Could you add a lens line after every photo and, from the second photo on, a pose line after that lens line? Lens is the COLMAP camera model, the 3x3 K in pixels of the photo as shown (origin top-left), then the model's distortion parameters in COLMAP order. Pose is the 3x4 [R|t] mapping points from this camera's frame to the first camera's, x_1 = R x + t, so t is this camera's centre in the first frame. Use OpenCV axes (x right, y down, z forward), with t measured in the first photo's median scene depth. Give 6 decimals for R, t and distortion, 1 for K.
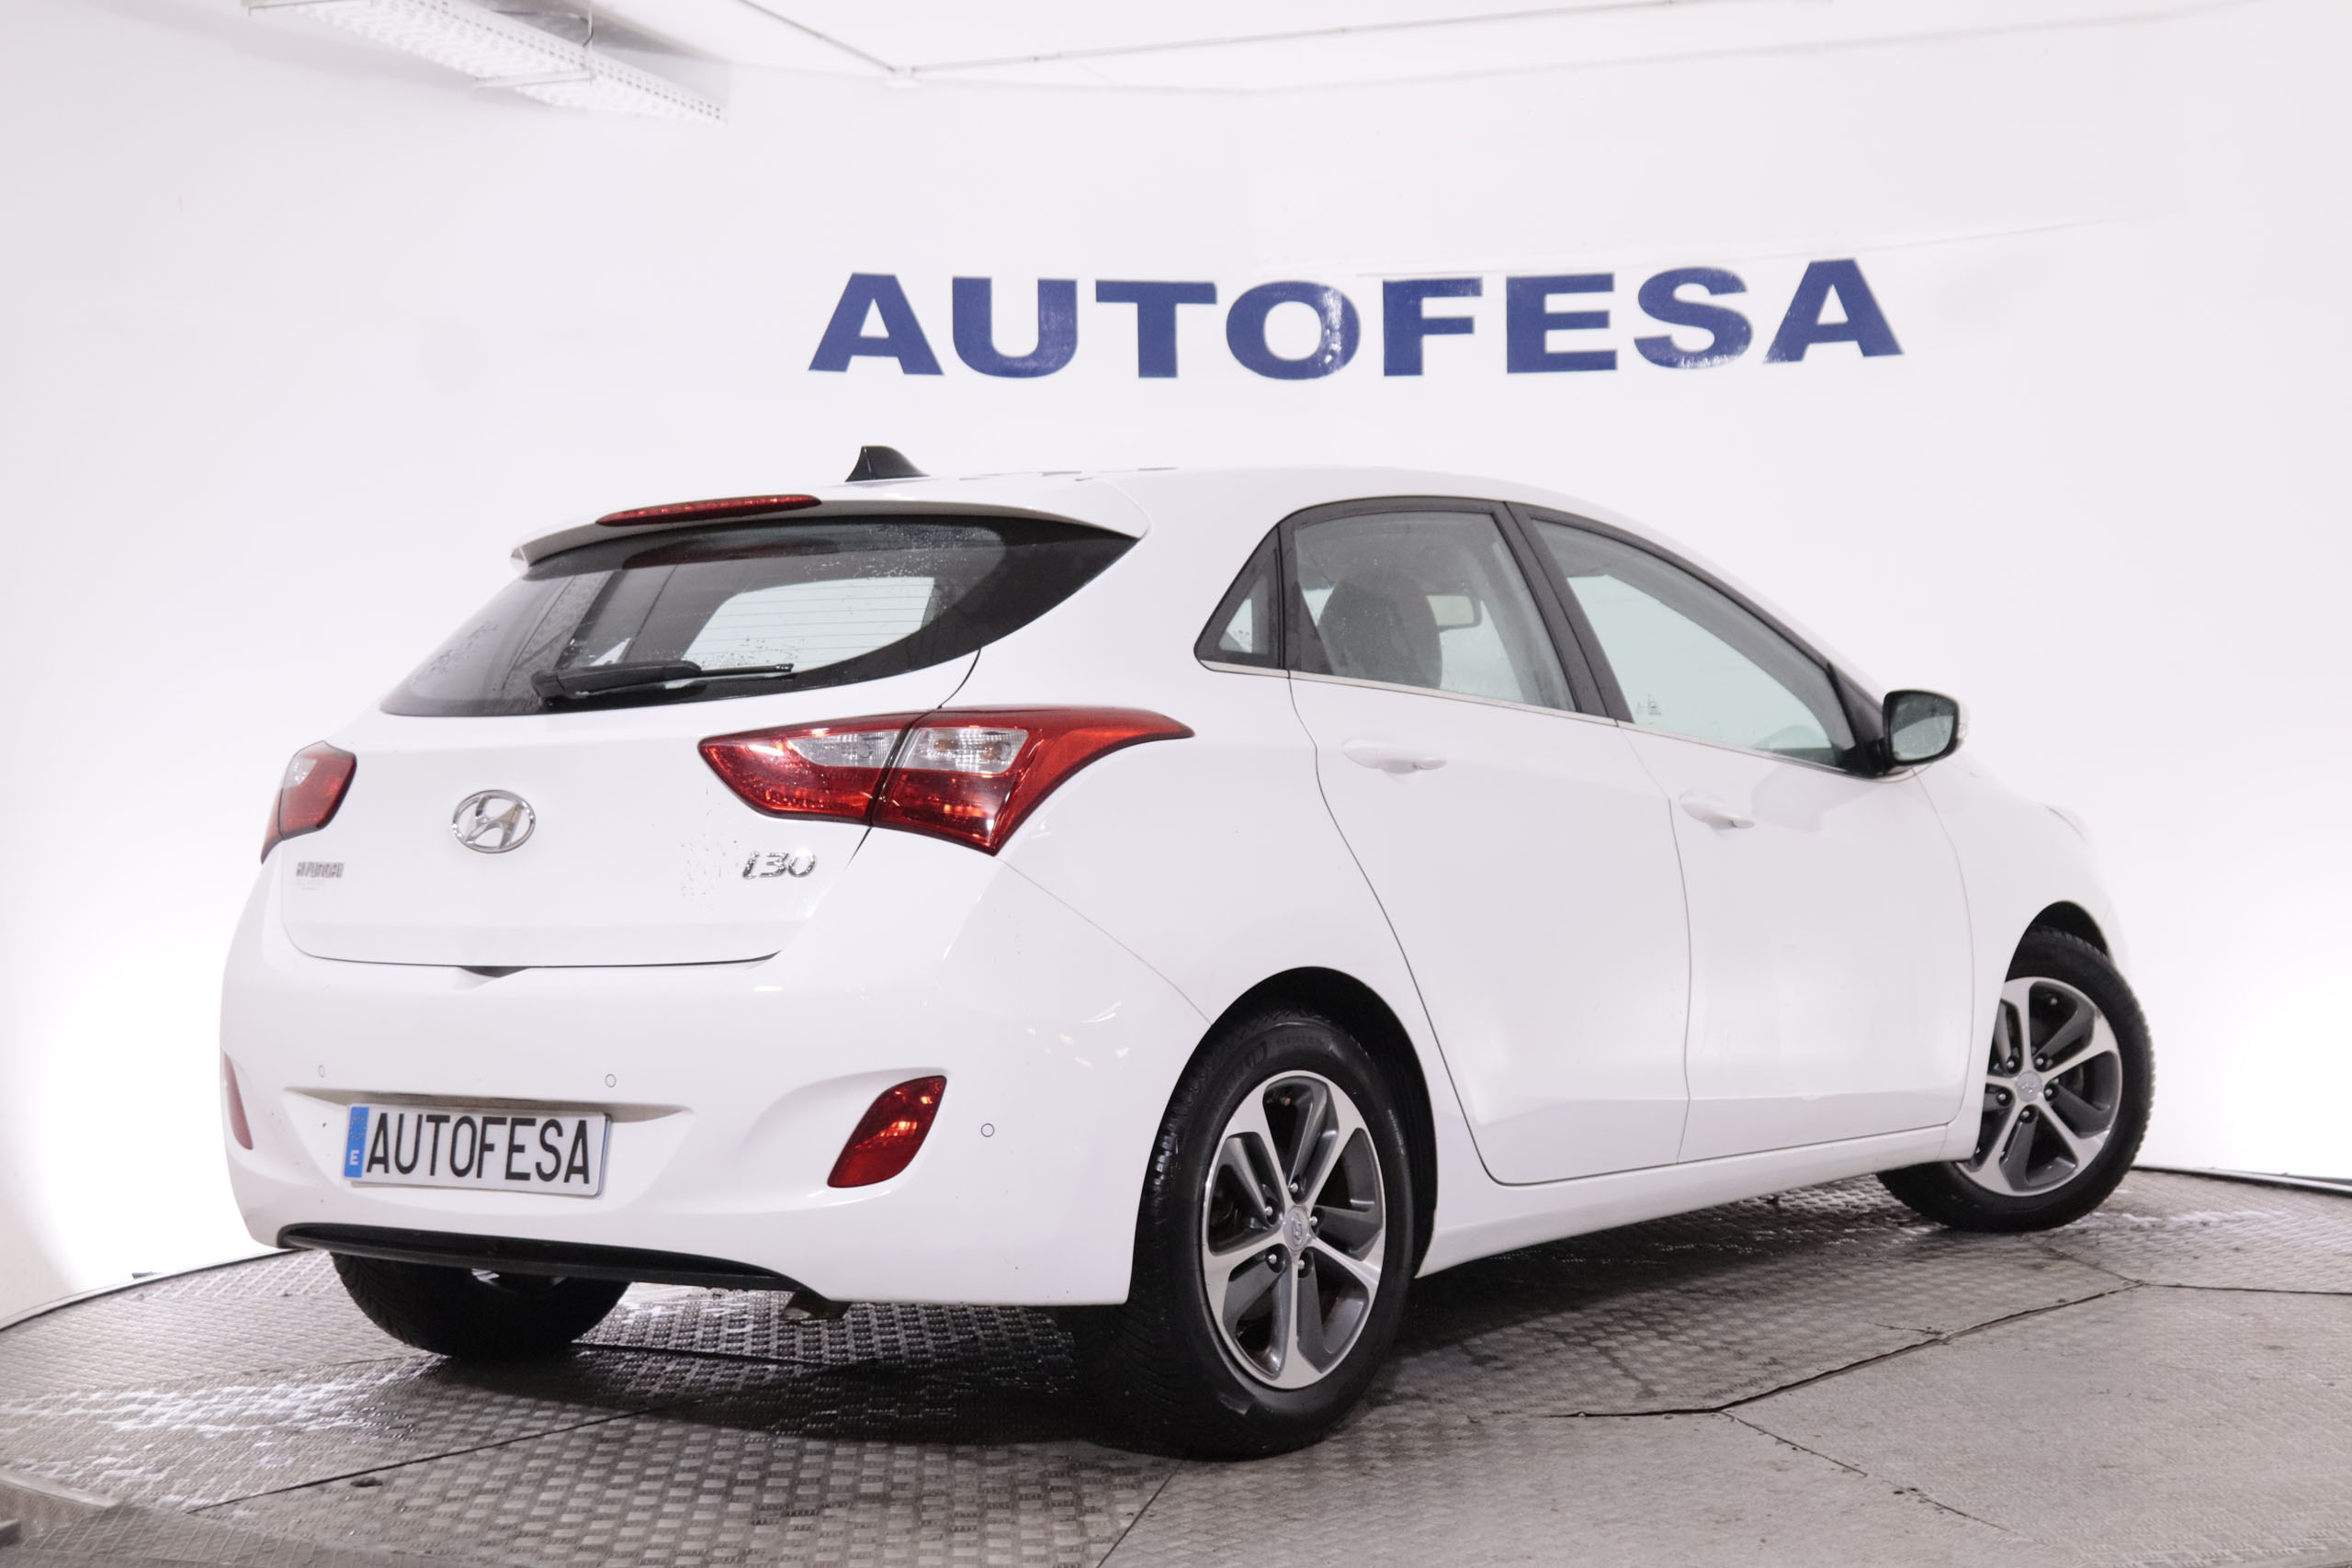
lens RADIAL K [[3561.7, 0, 1176.0], [0, 3561.7, 784.0], [0, 0, 1]] dist [0.016569, 0.034091]
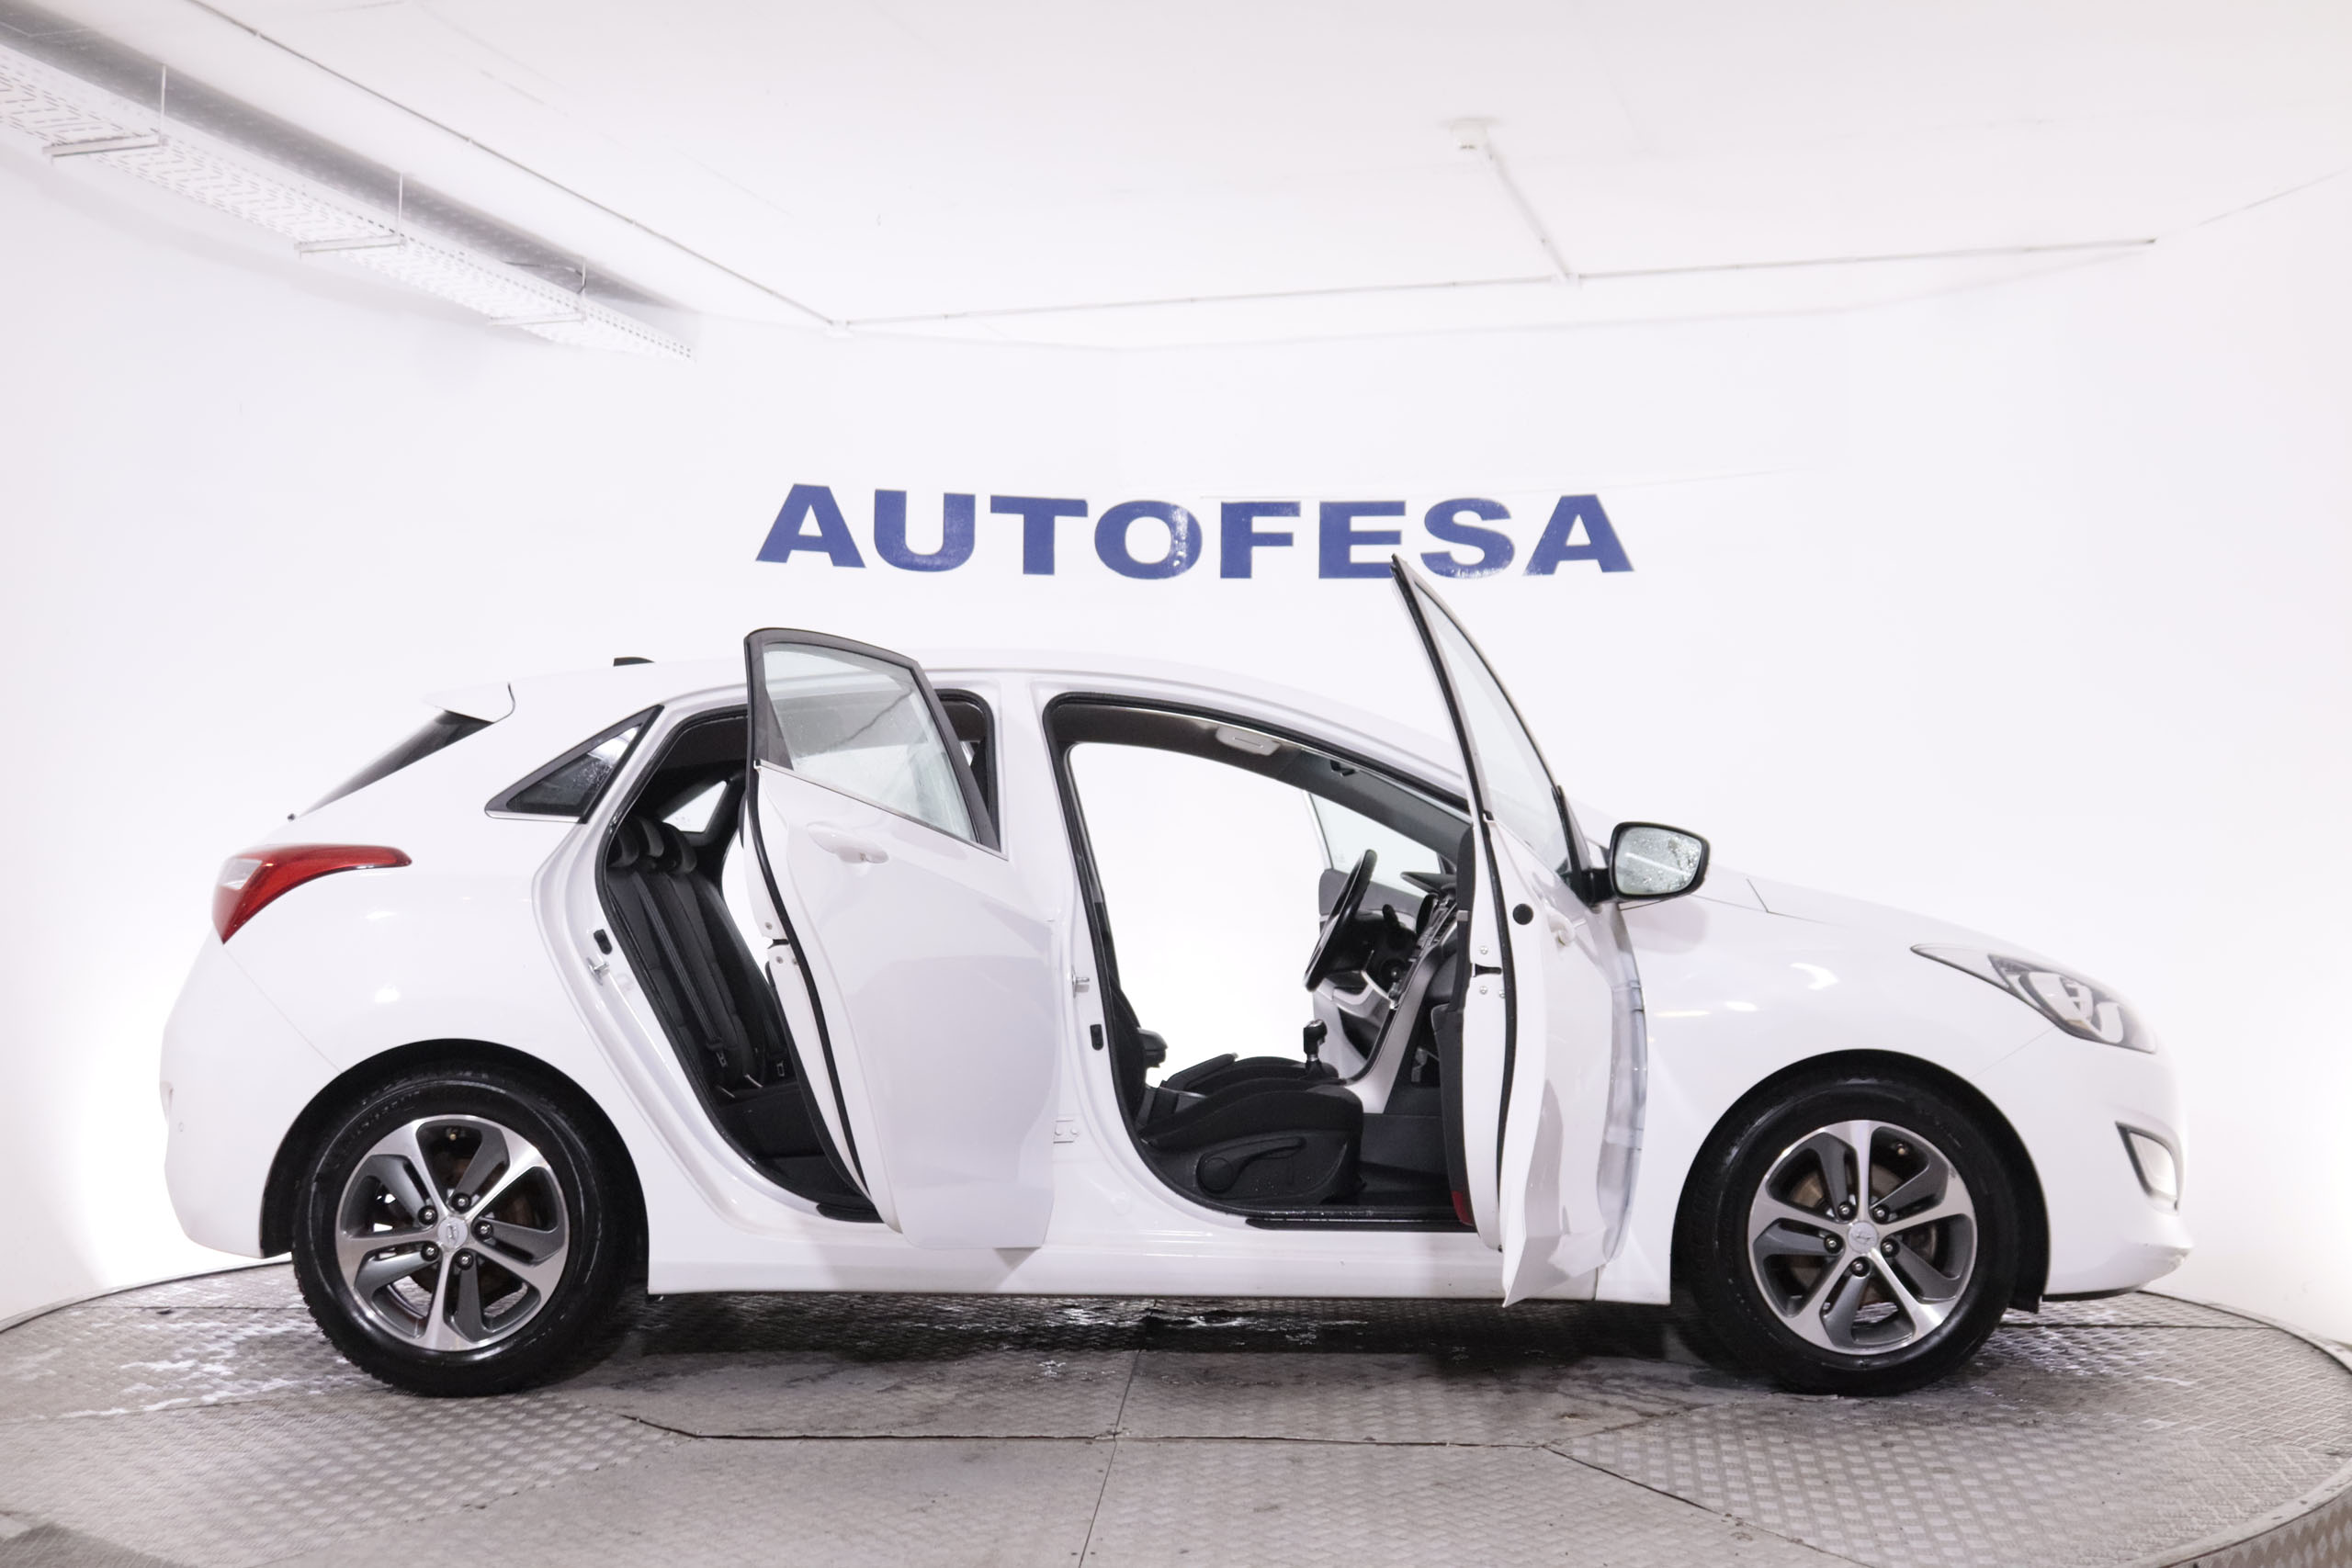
lens RADIAL K [[2668.6, 0, 1176.0], [0, 2668.6, 784.0], [0, 0, 1]] dist [-0.088036, 0.146184]
pose [[0.998937, 0.022633, 0.040159, 0.007136], [-0.020787, 0.998735, -0.045795, 0.000501], [-0.041144, 0.044911, 0.998143, 0.074862]]
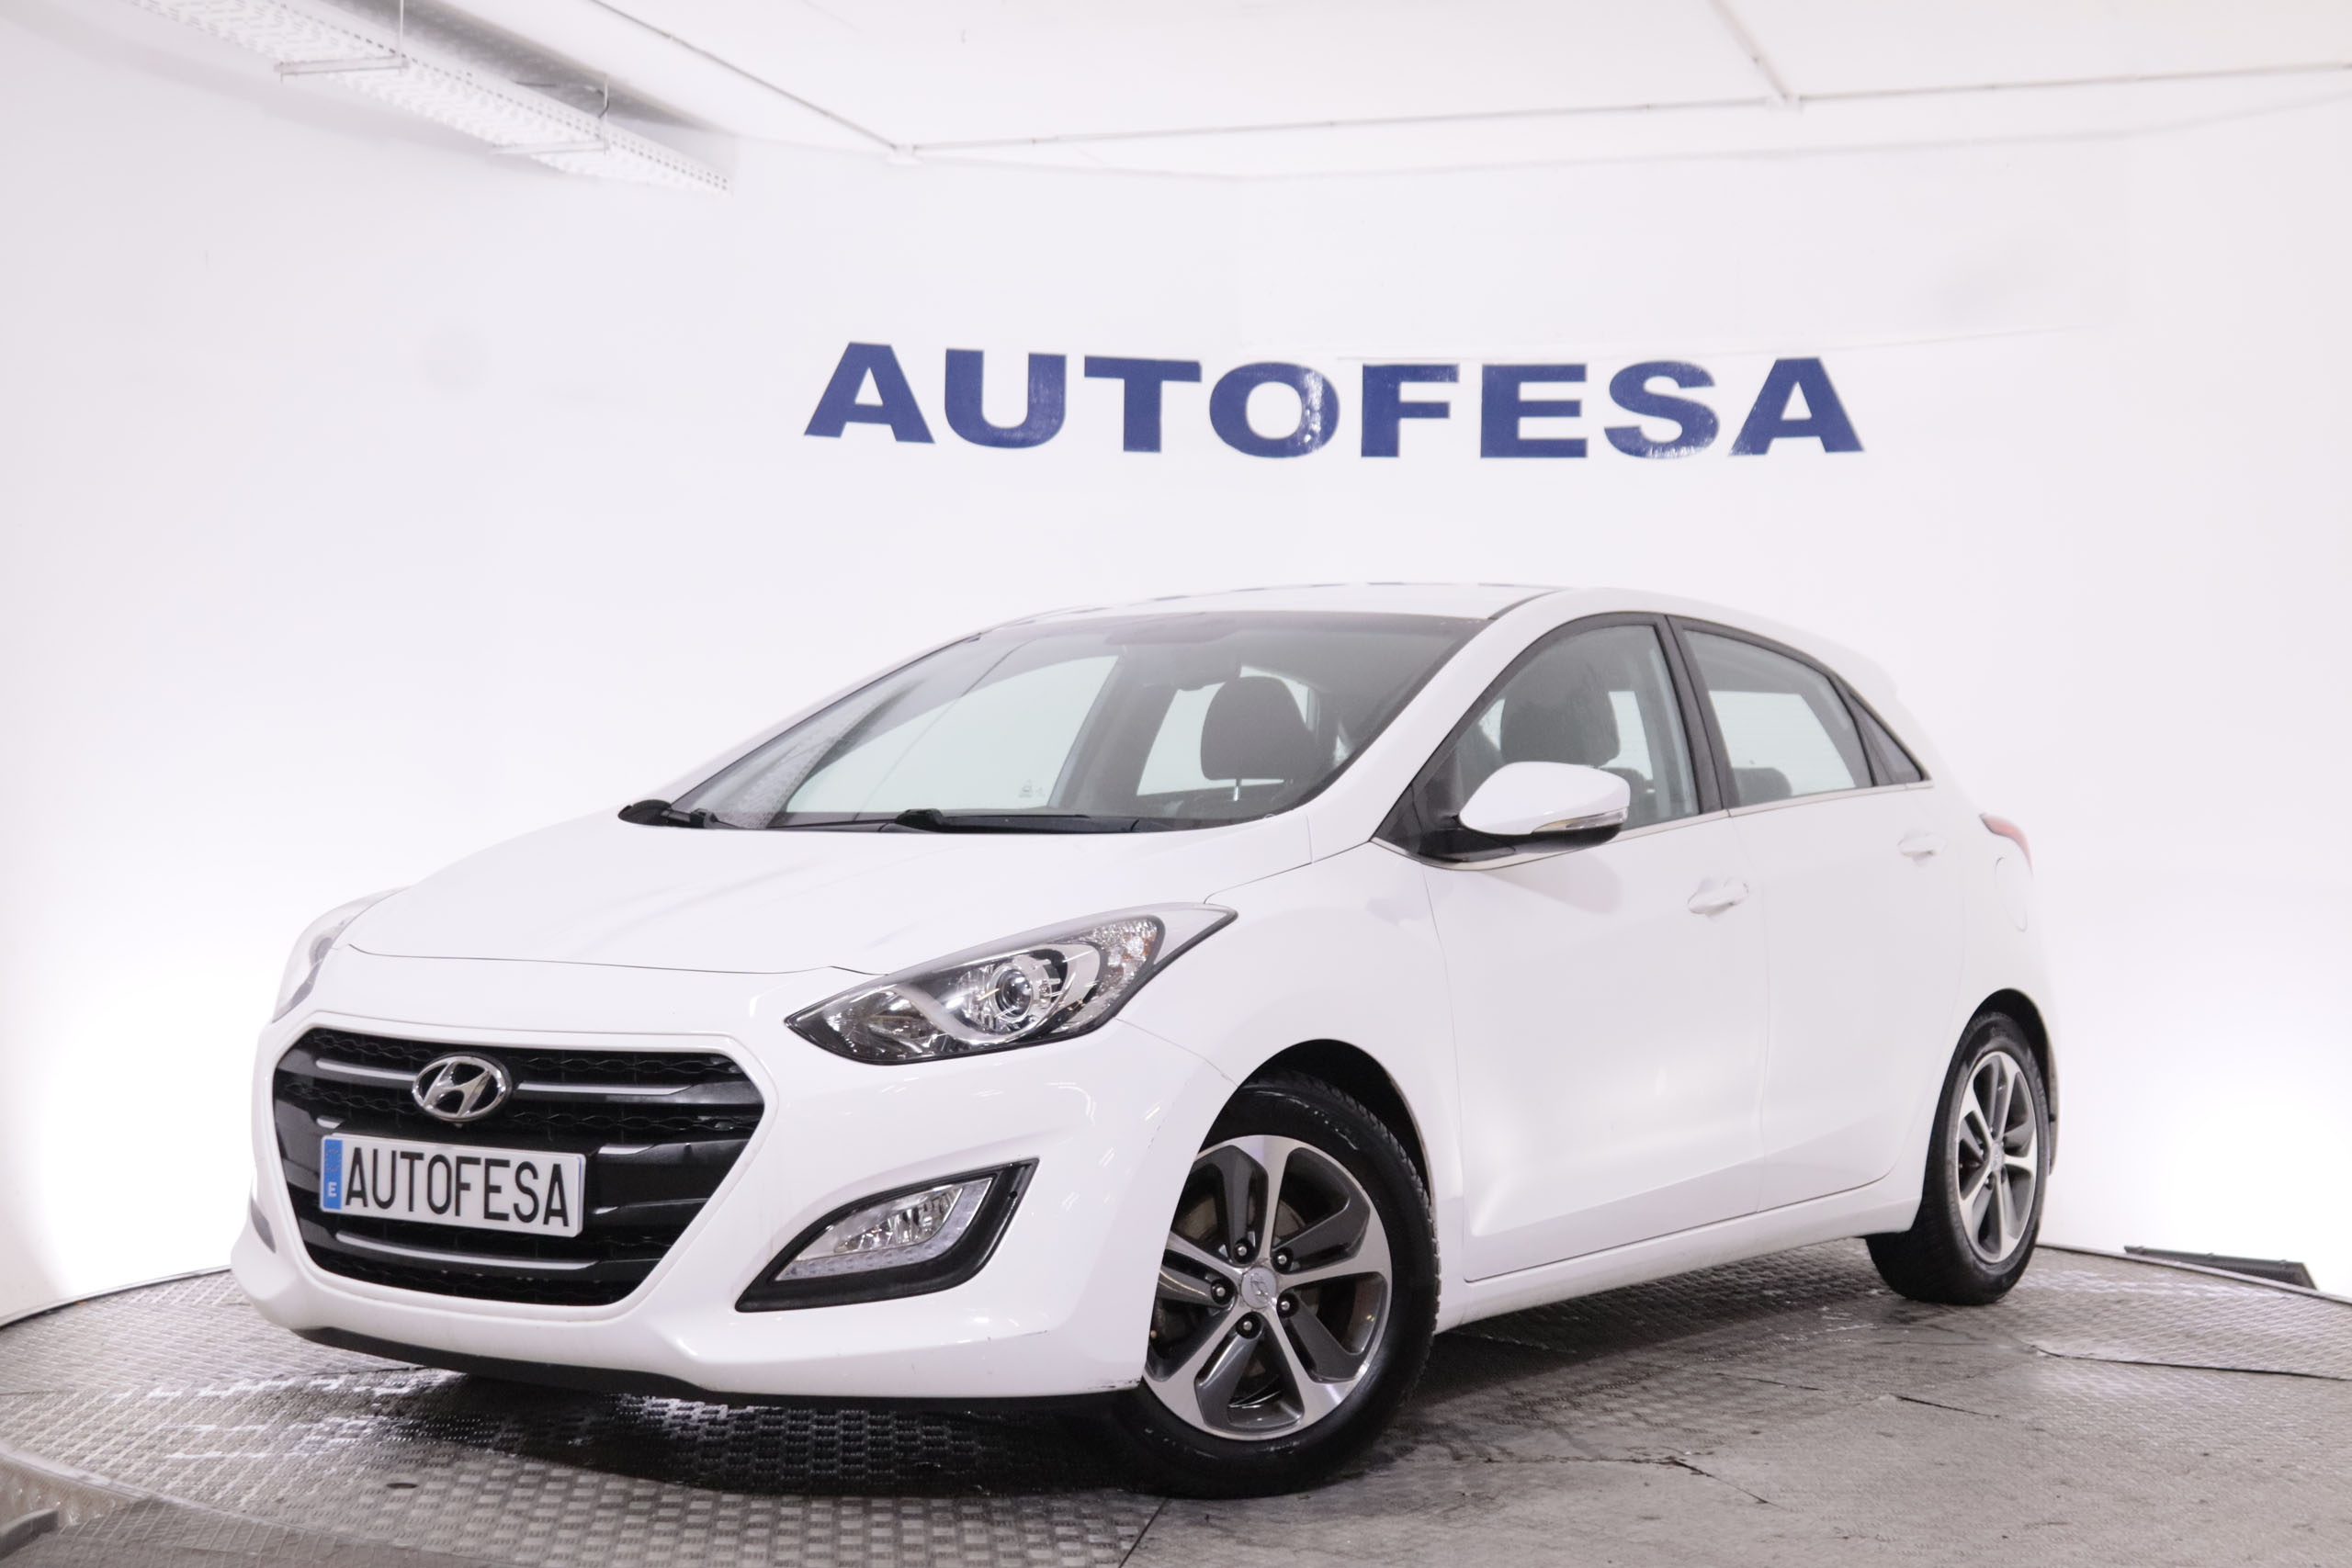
lens RADIAL K [[3604.4, 0, 1176.0], [0, 3604.4, 784.0], [0, 0, 1]] dist [0.012221, 0.107423]
pose [[0.999516, 0.028065, 0.013413, -0.006738], [-0.027810, 0.999436, -0.018845, 0.001304], [-0.013934, 0.018463, 0.999732, -0.041276]]
